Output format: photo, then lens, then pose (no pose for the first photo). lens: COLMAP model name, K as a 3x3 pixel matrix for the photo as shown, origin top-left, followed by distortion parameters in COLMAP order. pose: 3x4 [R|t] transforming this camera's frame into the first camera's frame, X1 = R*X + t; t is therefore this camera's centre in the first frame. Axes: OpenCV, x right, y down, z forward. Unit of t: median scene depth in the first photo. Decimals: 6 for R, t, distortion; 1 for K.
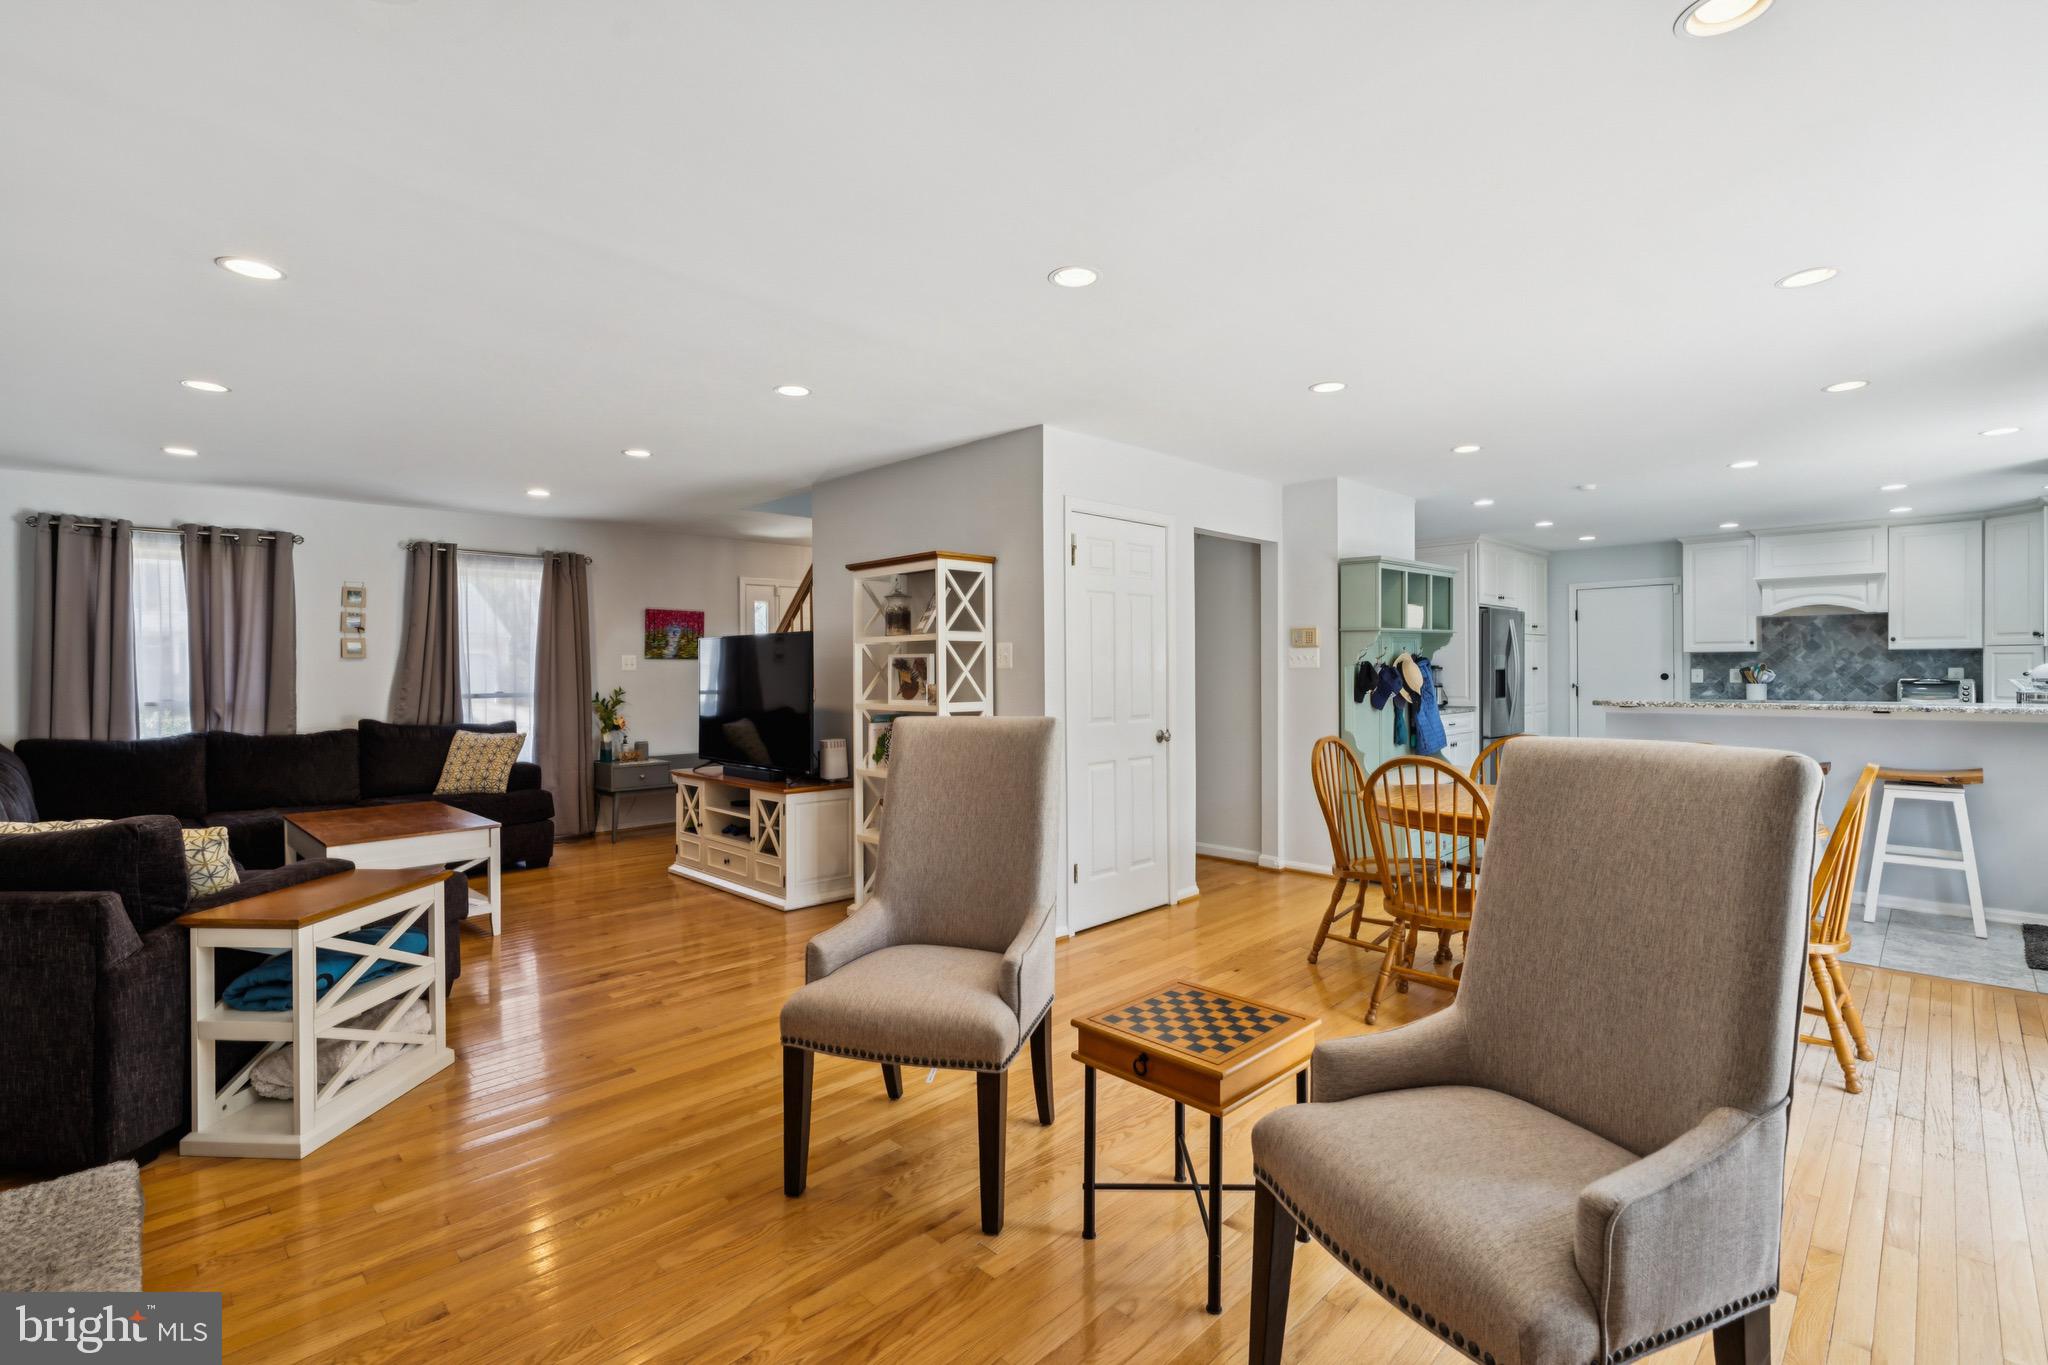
lens RADIAL K [[929.8, 0, 1019.3], [0, 929.8, 669.7], [0, 0, 1]] dist [-0.002089, 0.000011]
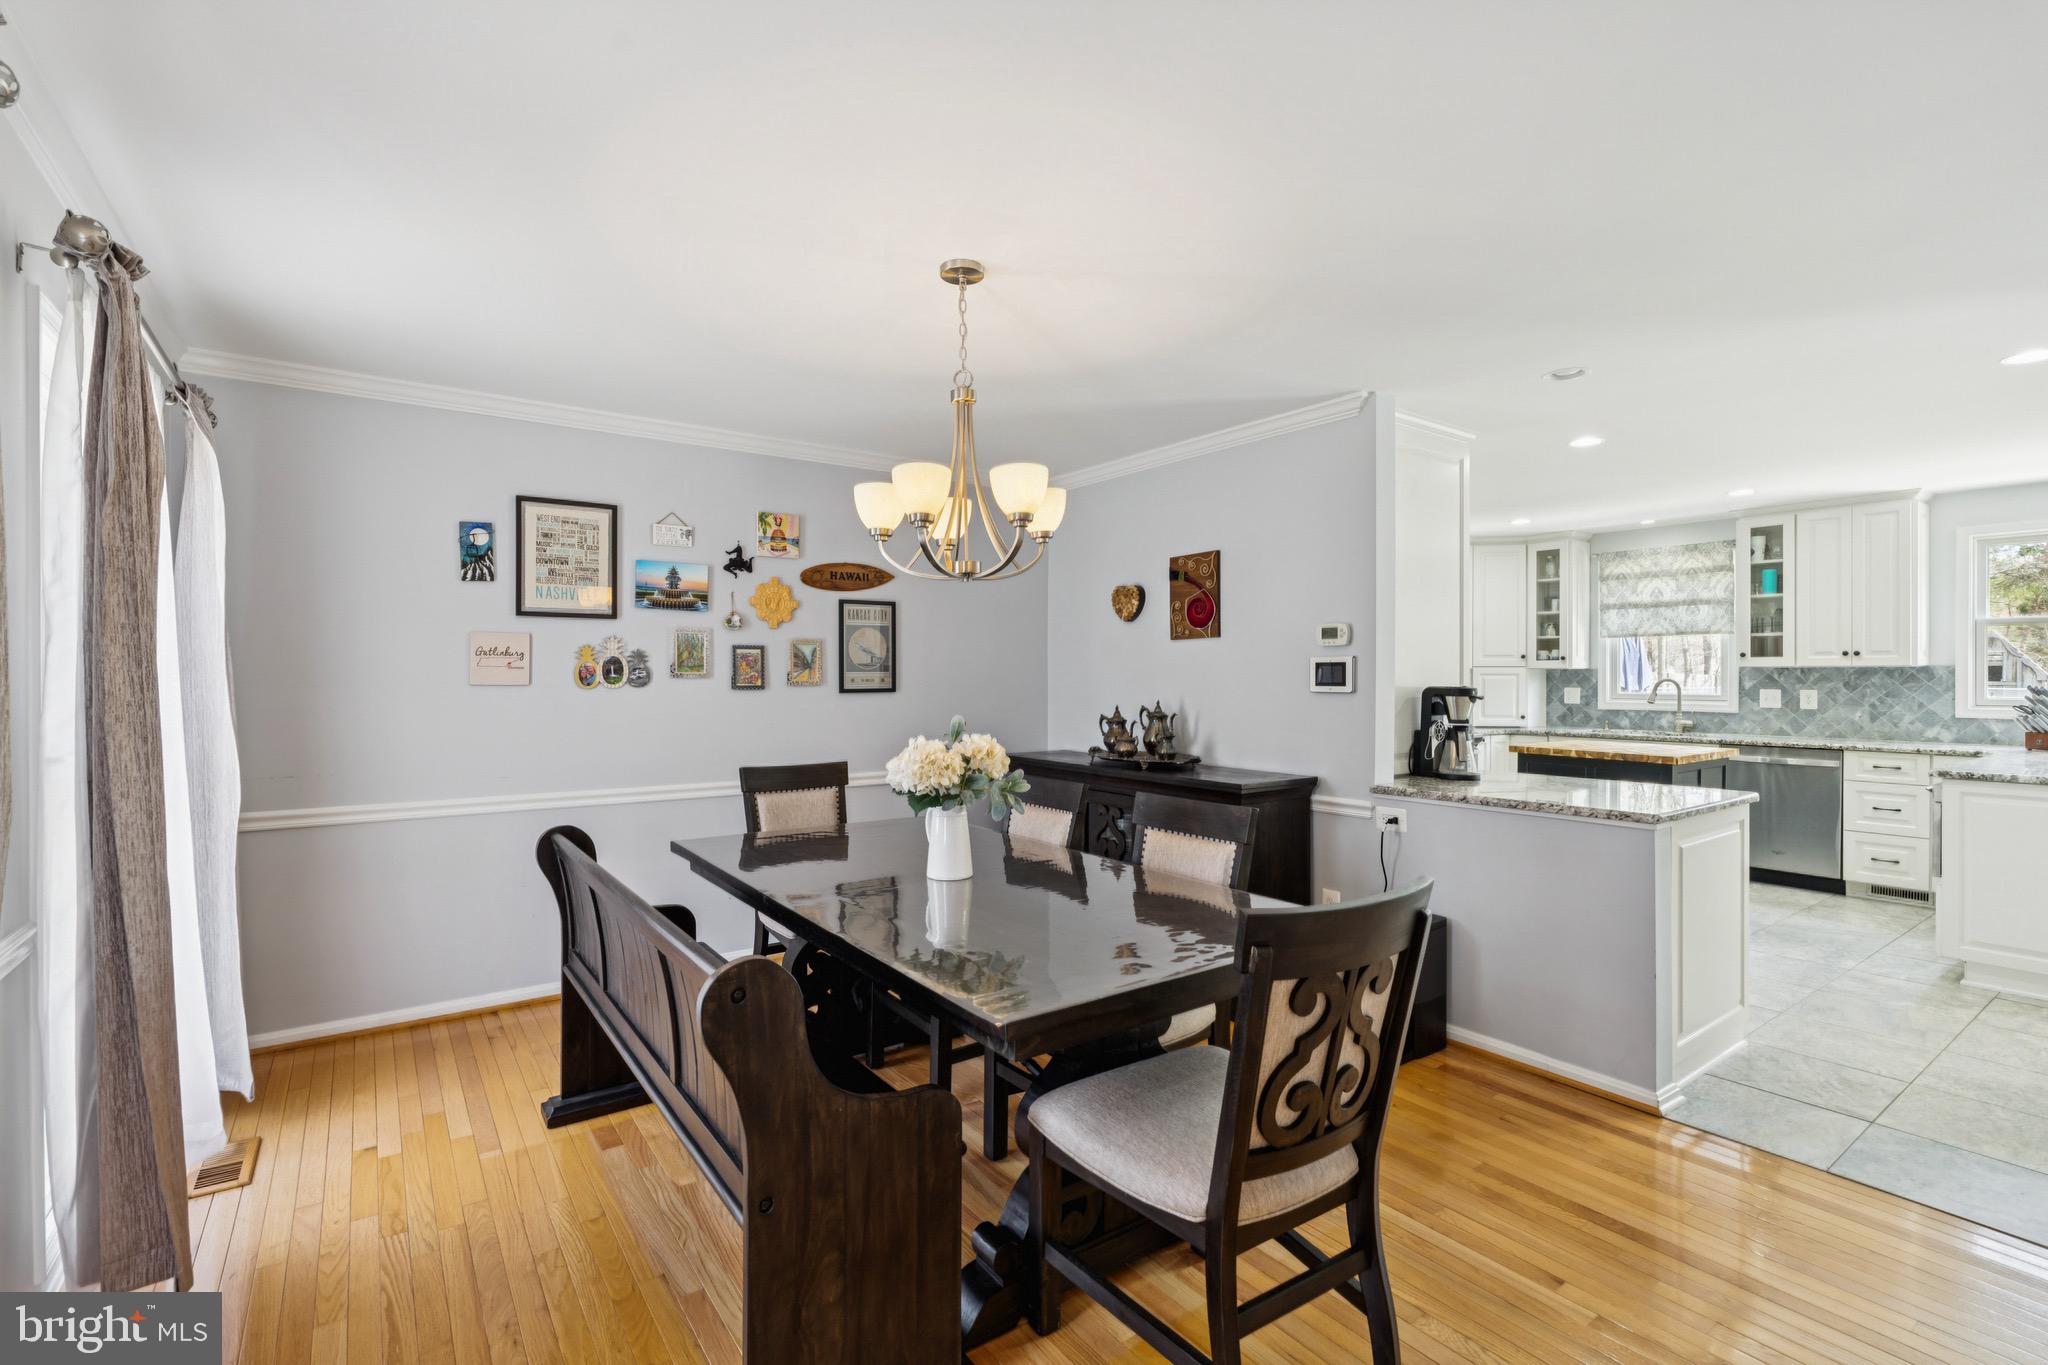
lens RADIAL K [[924.9, 0, 1023.5], [0, 924.9, 677.4], [0, 0, 1]] dist [0.001667, 0.000370]
pose [[0.167612, 0.004680, 0.985842, -0.057571], [0.000734, 0.999988, -0.004871, -0.008433], [-0.985853, 0.001540, 0.167606, 1.184706]]
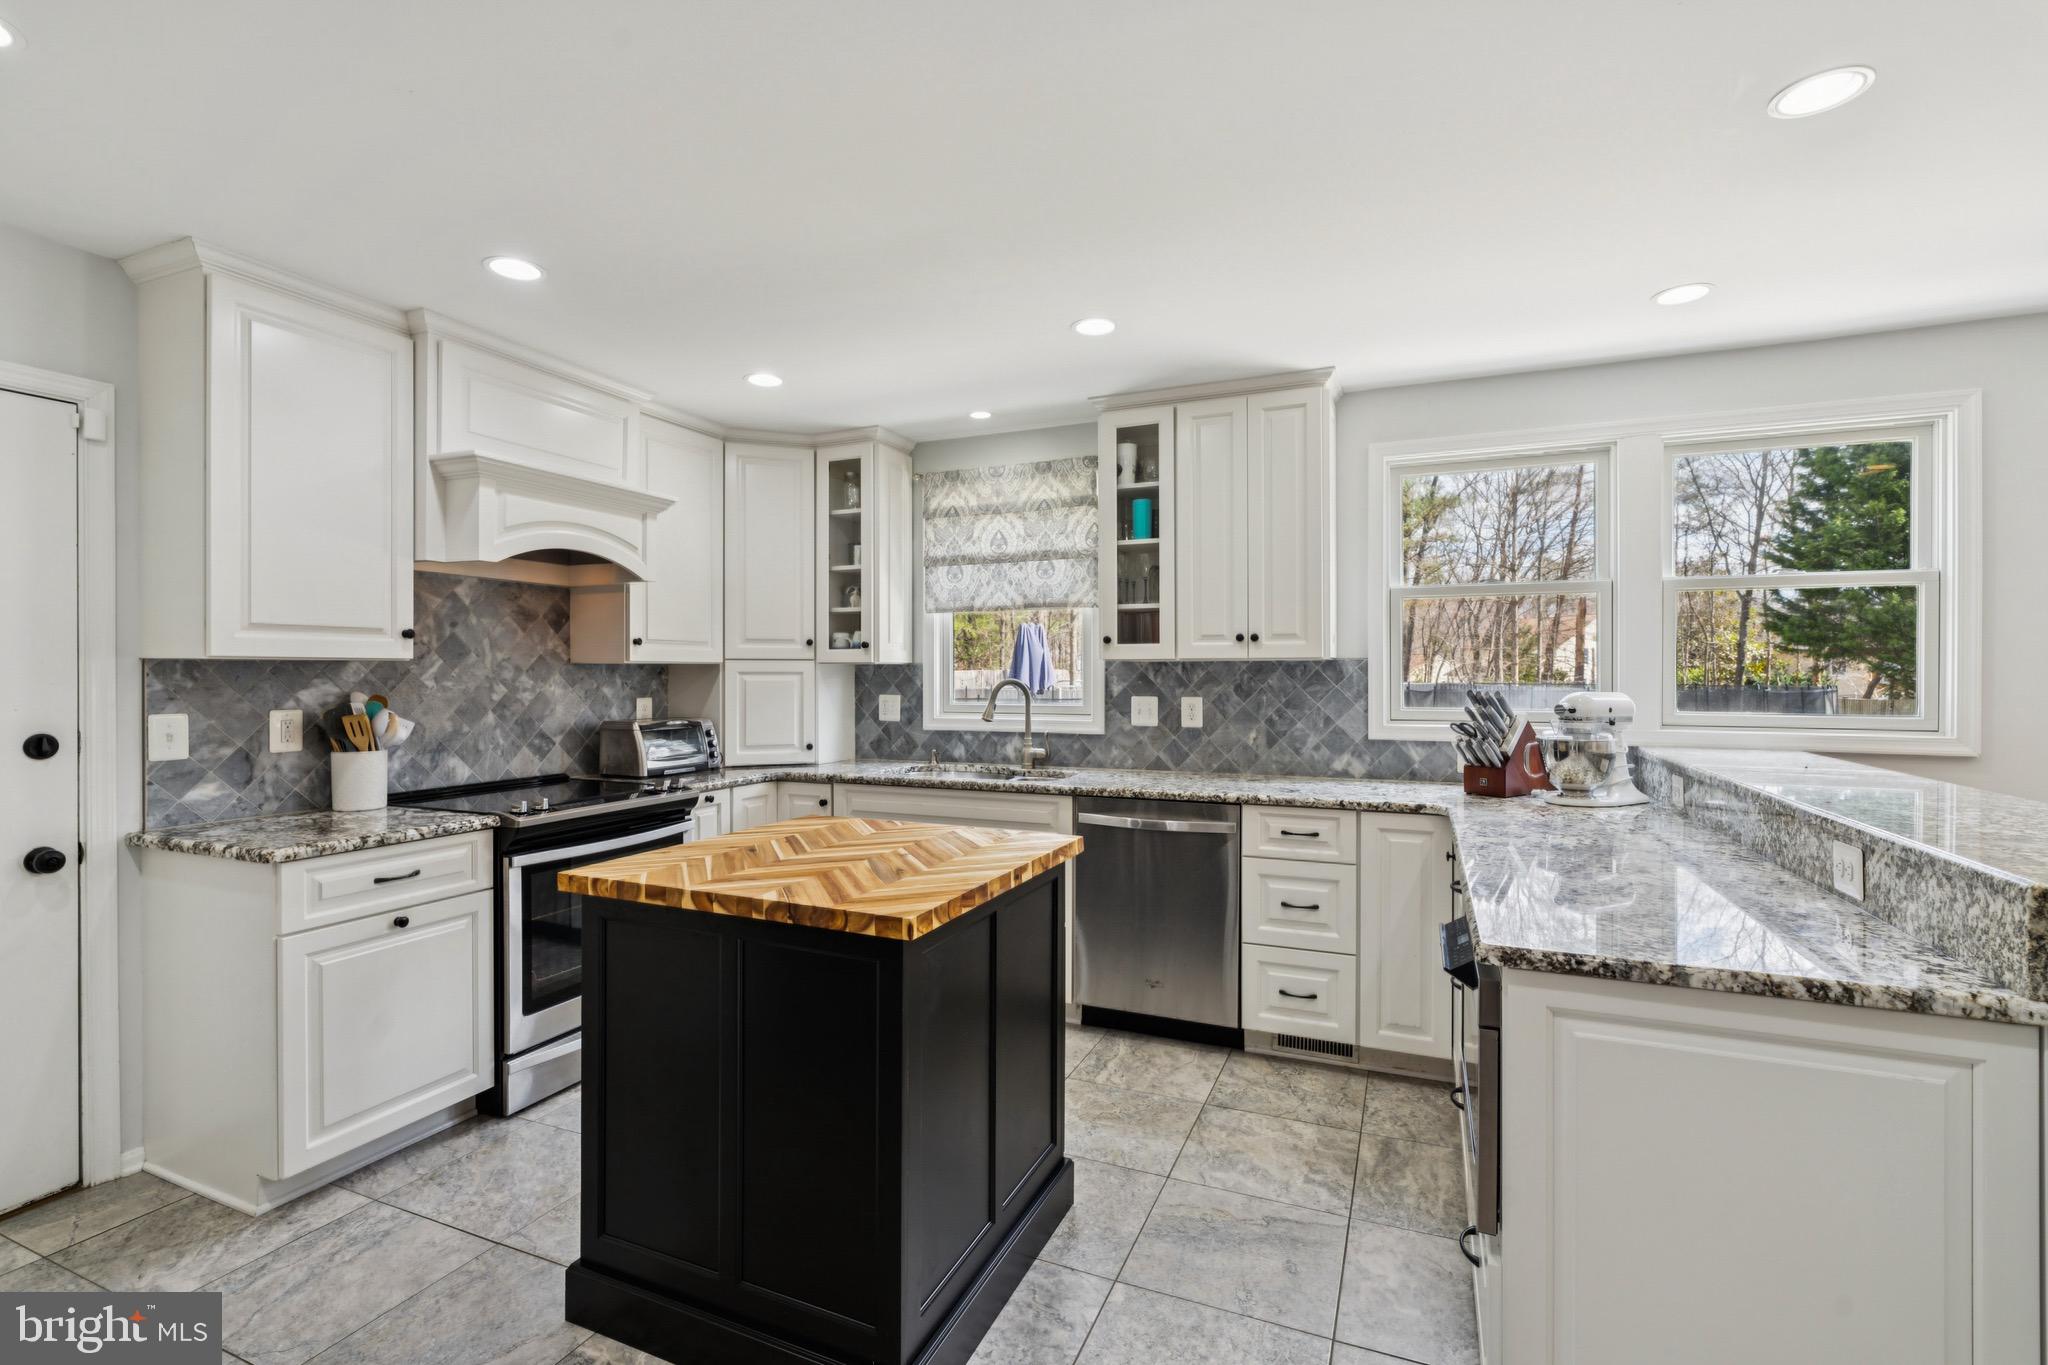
lens RADIAL K [[929.8, 0, 1019.3], [0, 929.8, 669.7], [0, 0, 1]] dist [-0.002089, 0.000011]
pose [[-0.356437, 0.011564, 0.934248, 0.389628], [0.005767, 0.999932, -0.010177, -0.011205], [-0.934301, 0.001760, -0.356480, 0.927401]]
